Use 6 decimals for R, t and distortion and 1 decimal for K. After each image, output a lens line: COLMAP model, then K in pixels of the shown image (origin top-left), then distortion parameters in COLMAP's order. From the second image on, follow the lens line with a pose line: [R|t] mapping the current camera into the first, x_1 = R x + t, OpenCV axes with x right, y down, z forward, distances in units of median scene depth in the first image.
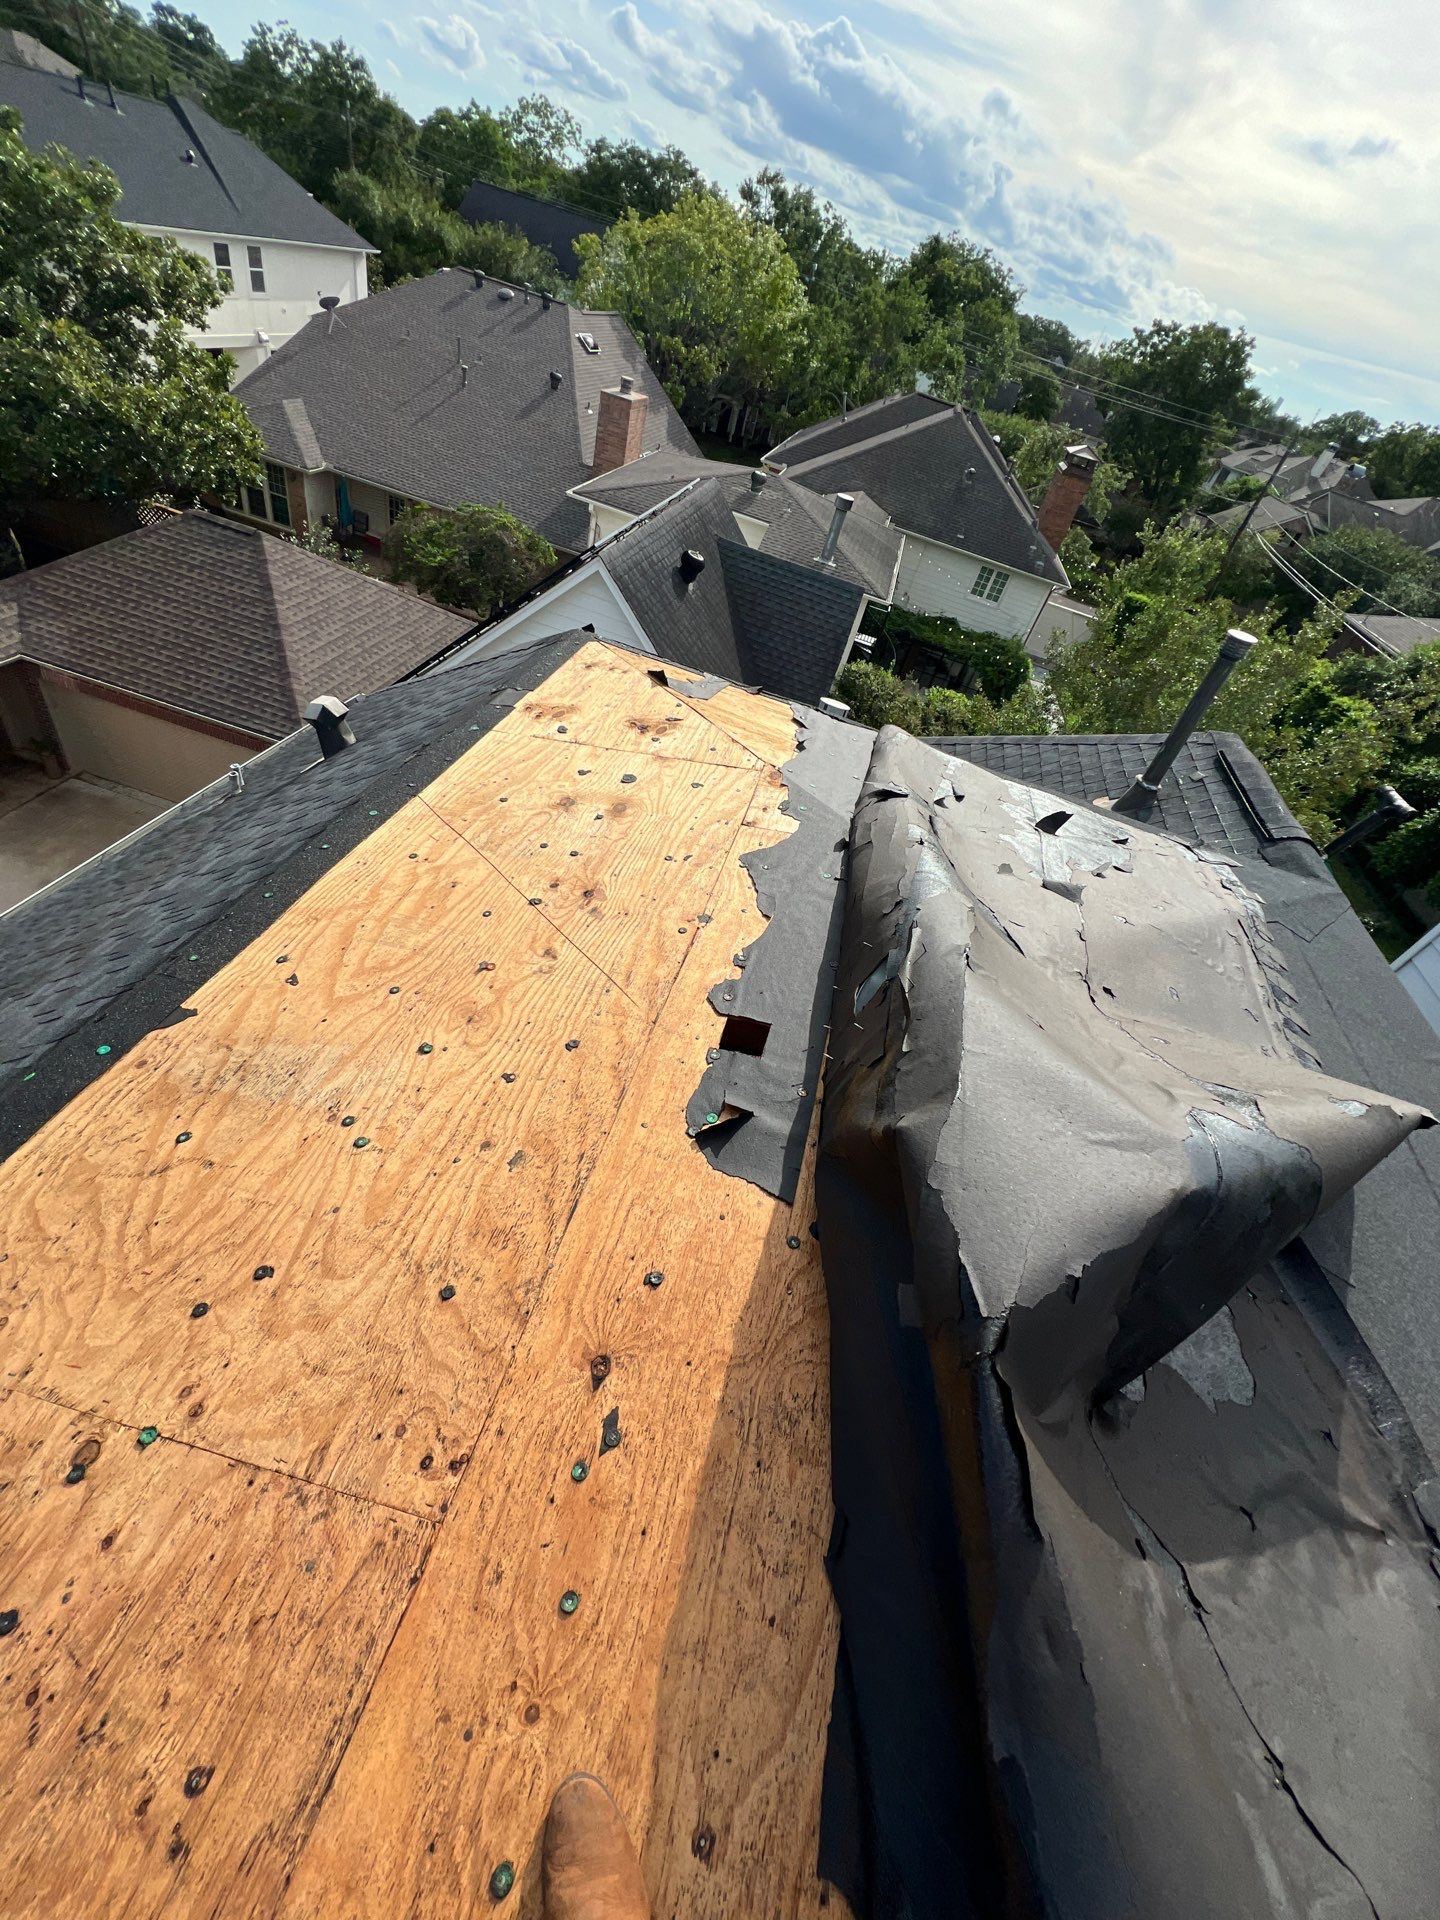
lens RADIAL K [[769.9, 0, 725.0], [0, 769.9, 959.2], [0, 0, 1]] dist [-0.003208, 0.000886]
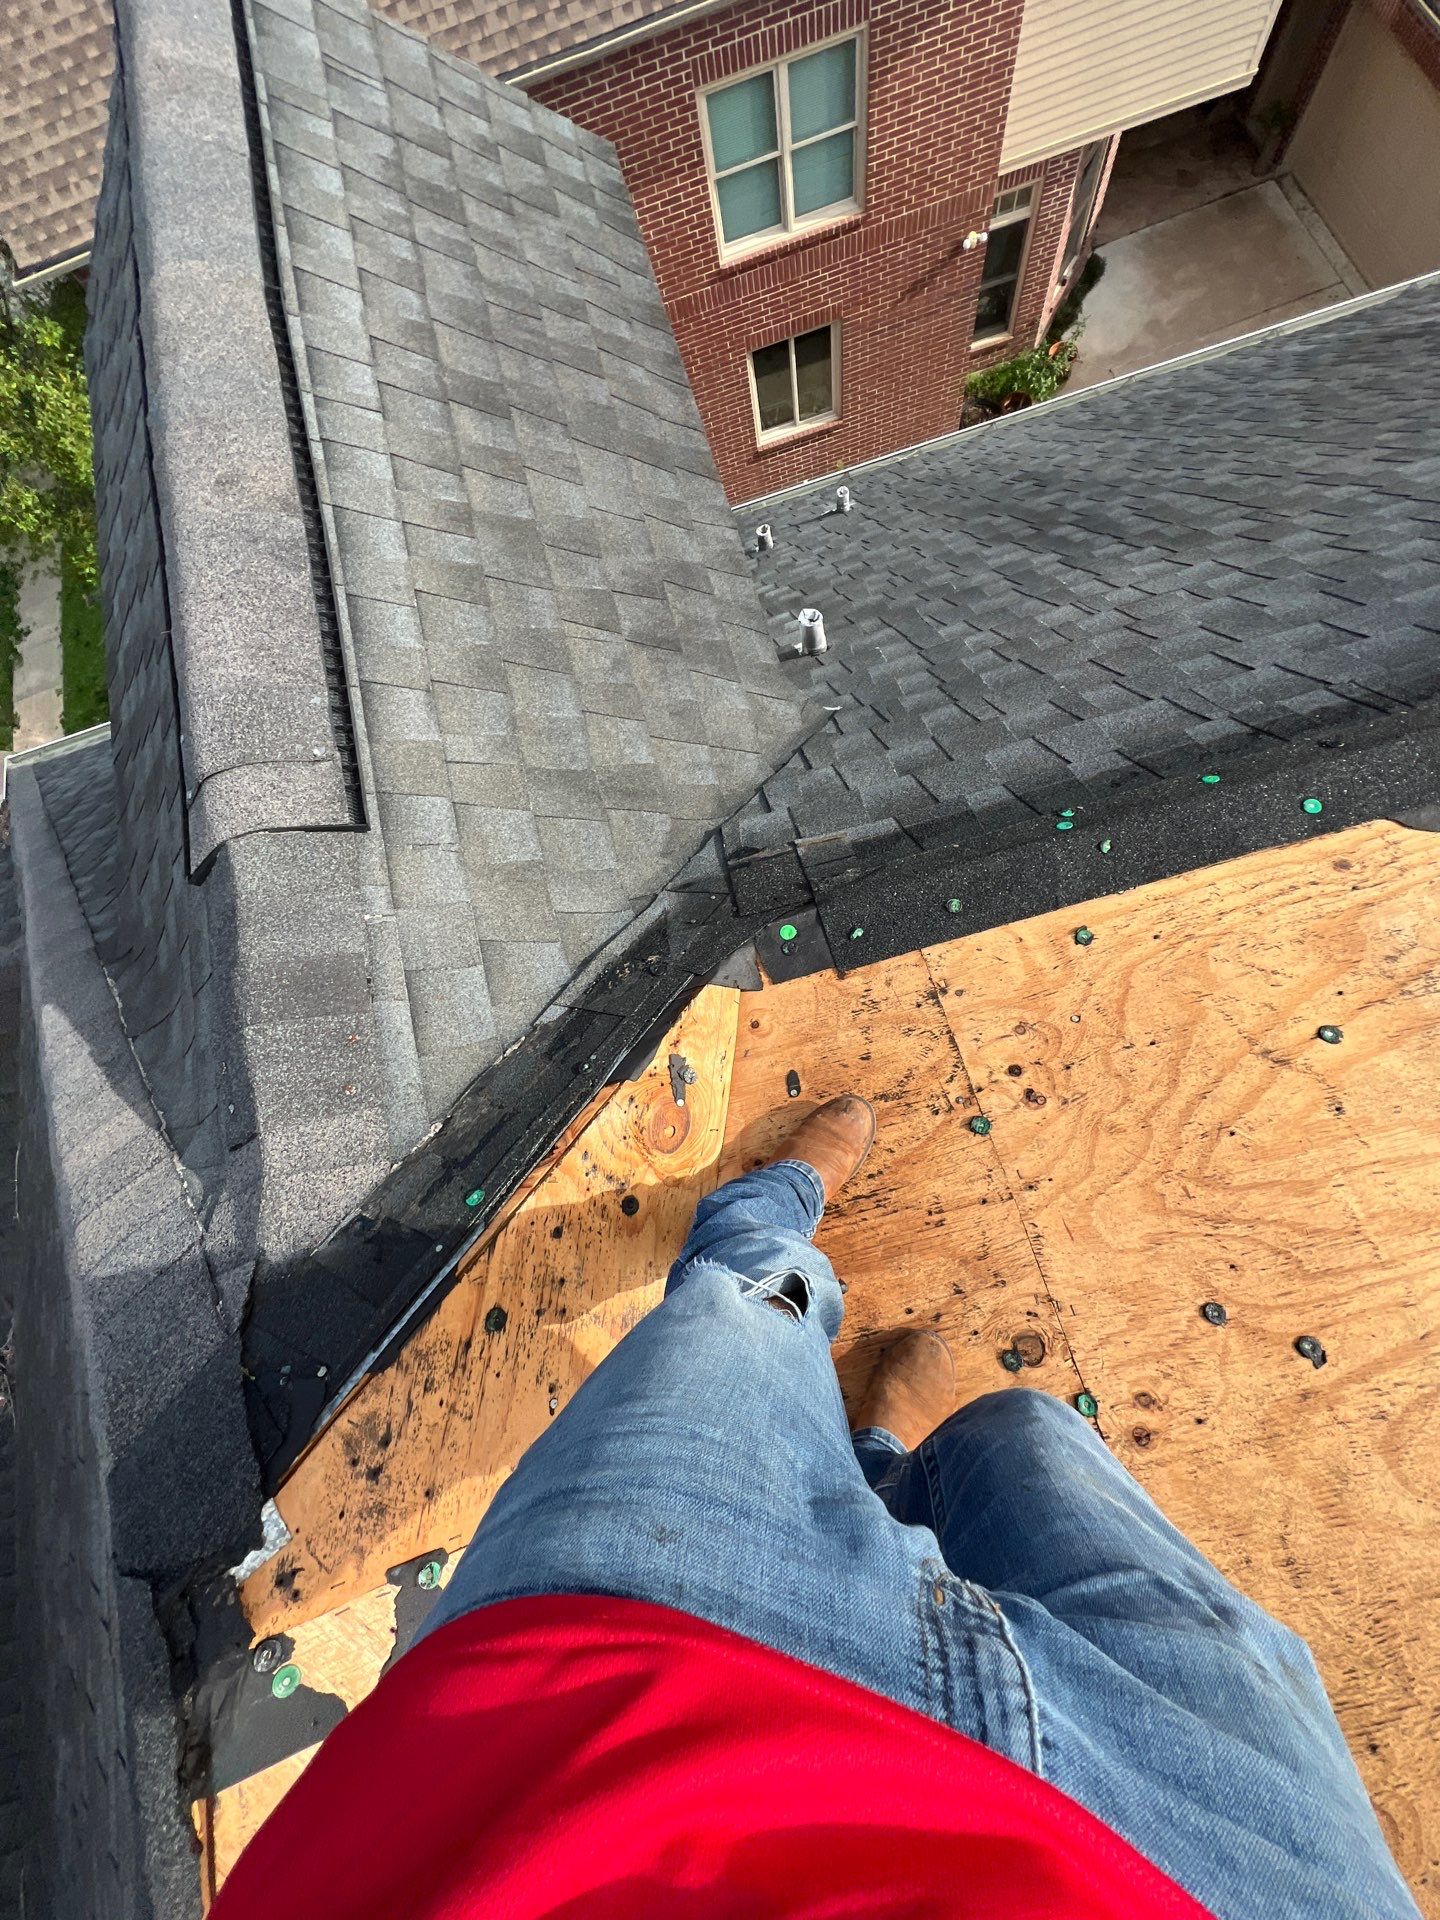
lens RADIAL K [[769.9, 0, 721.4], [0, 769.9, 961.5], [0, 0, 1]] dist [-0.003208, 0.000886]
pose [[0.409583, 0.766768, -0.494275, -0.315162], [-0.408558, 0.638609, 0.652119, -0.012512], [0.815672, -0.065157, 0.574833, 0.097520]]
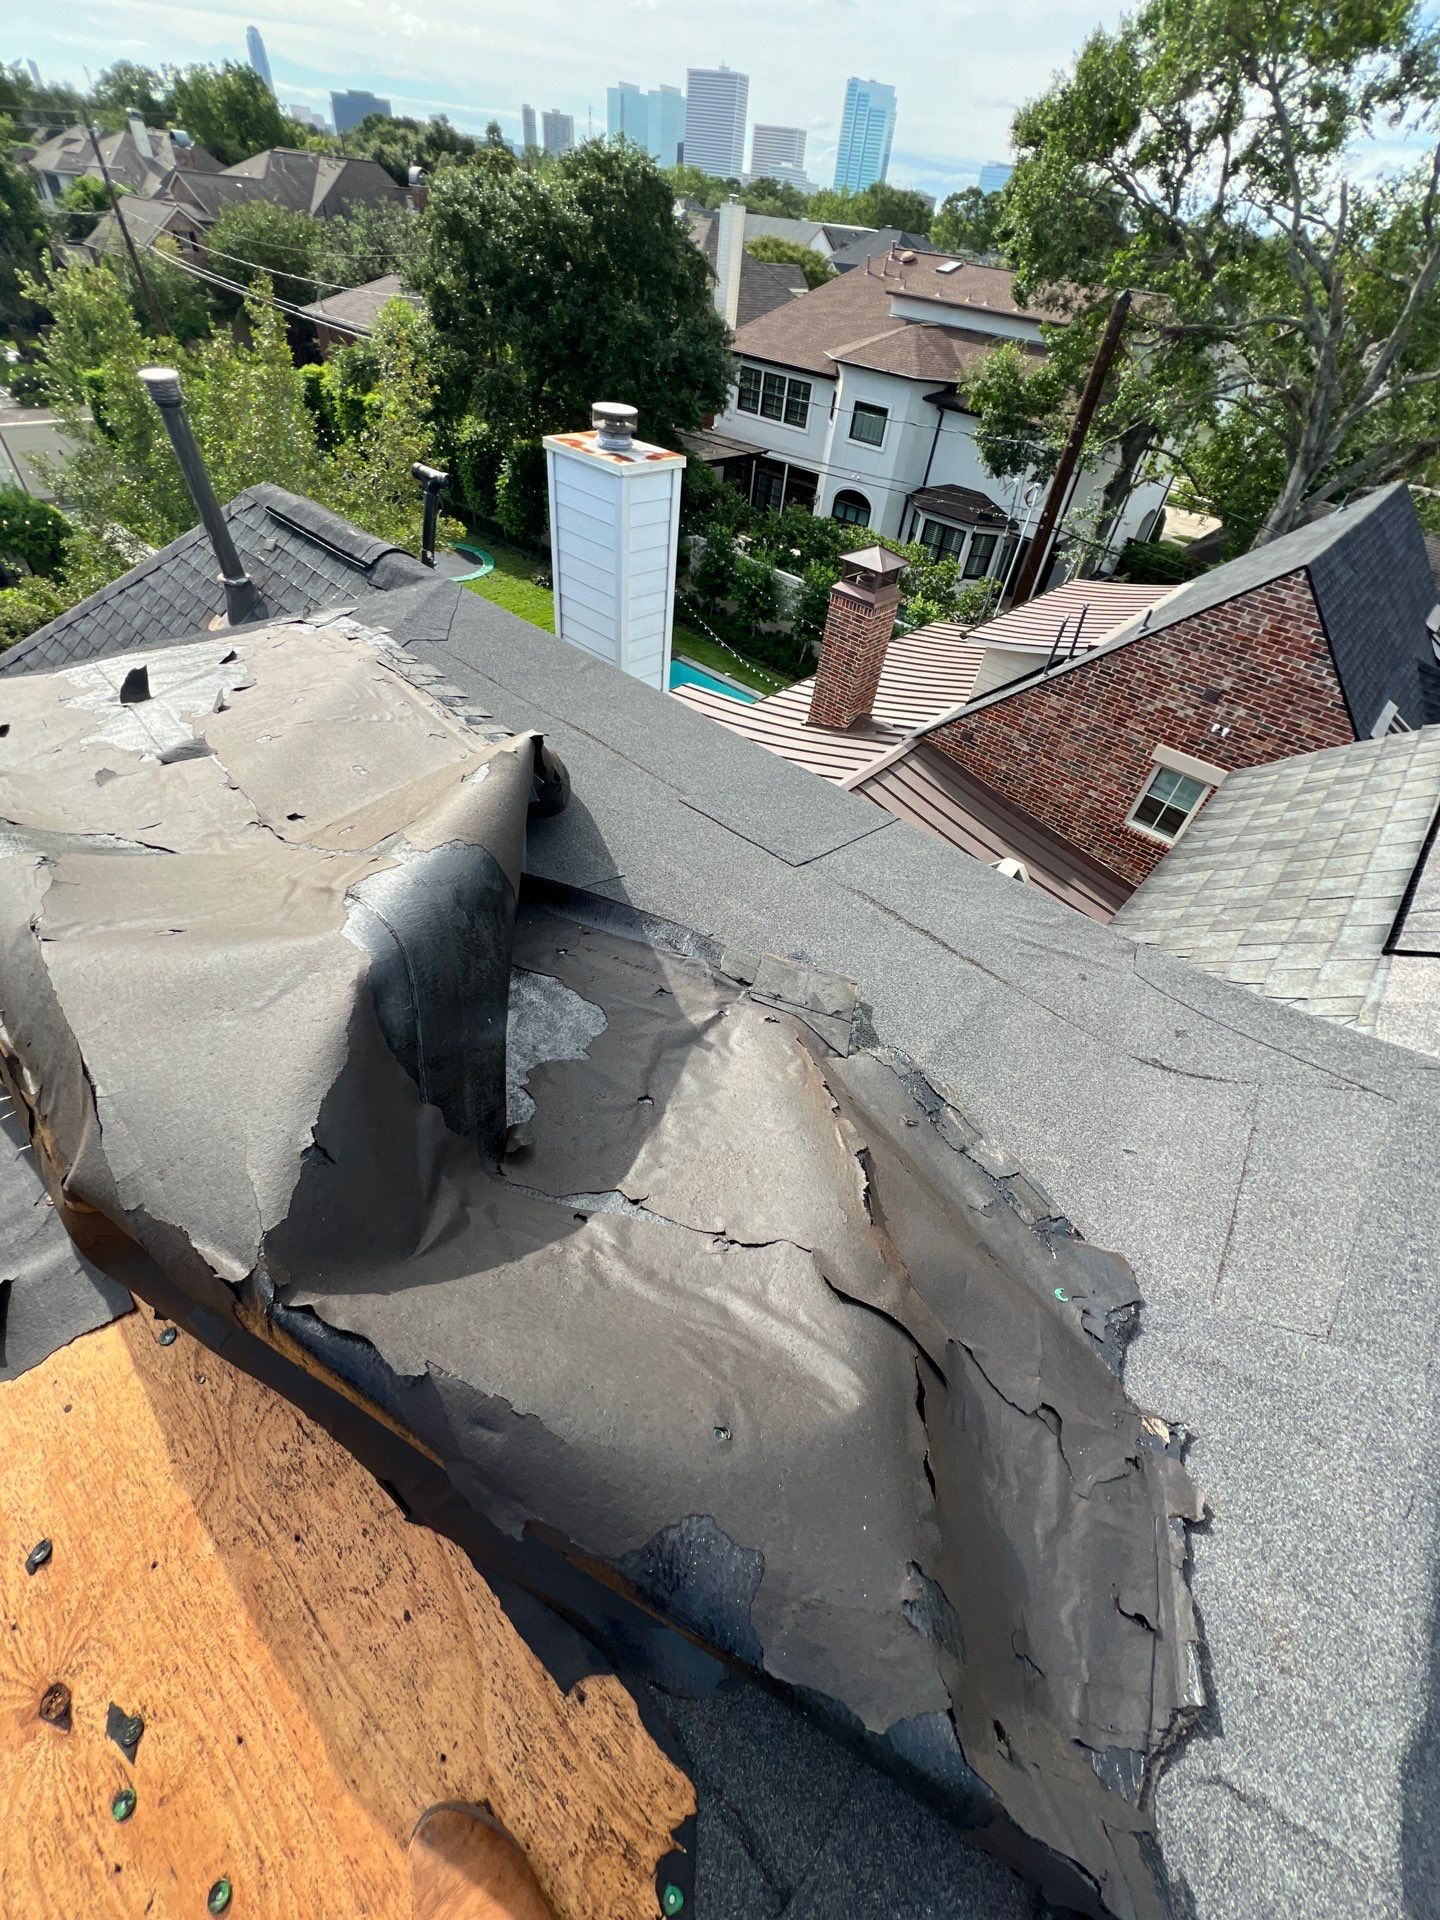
lens RADIAL K [[769.9, 0, 726.5], [0, 769.9, 951.8], [0, 0, 1]] dist [-0.003208, 0.000886]
pose [[0.478011, -0.738209, 0.475976, 0.130001], [0.610898, 0.668778, 0.423721, 0.052041], [-0.631117, 0.088230, 0.770654, -0.013358]]
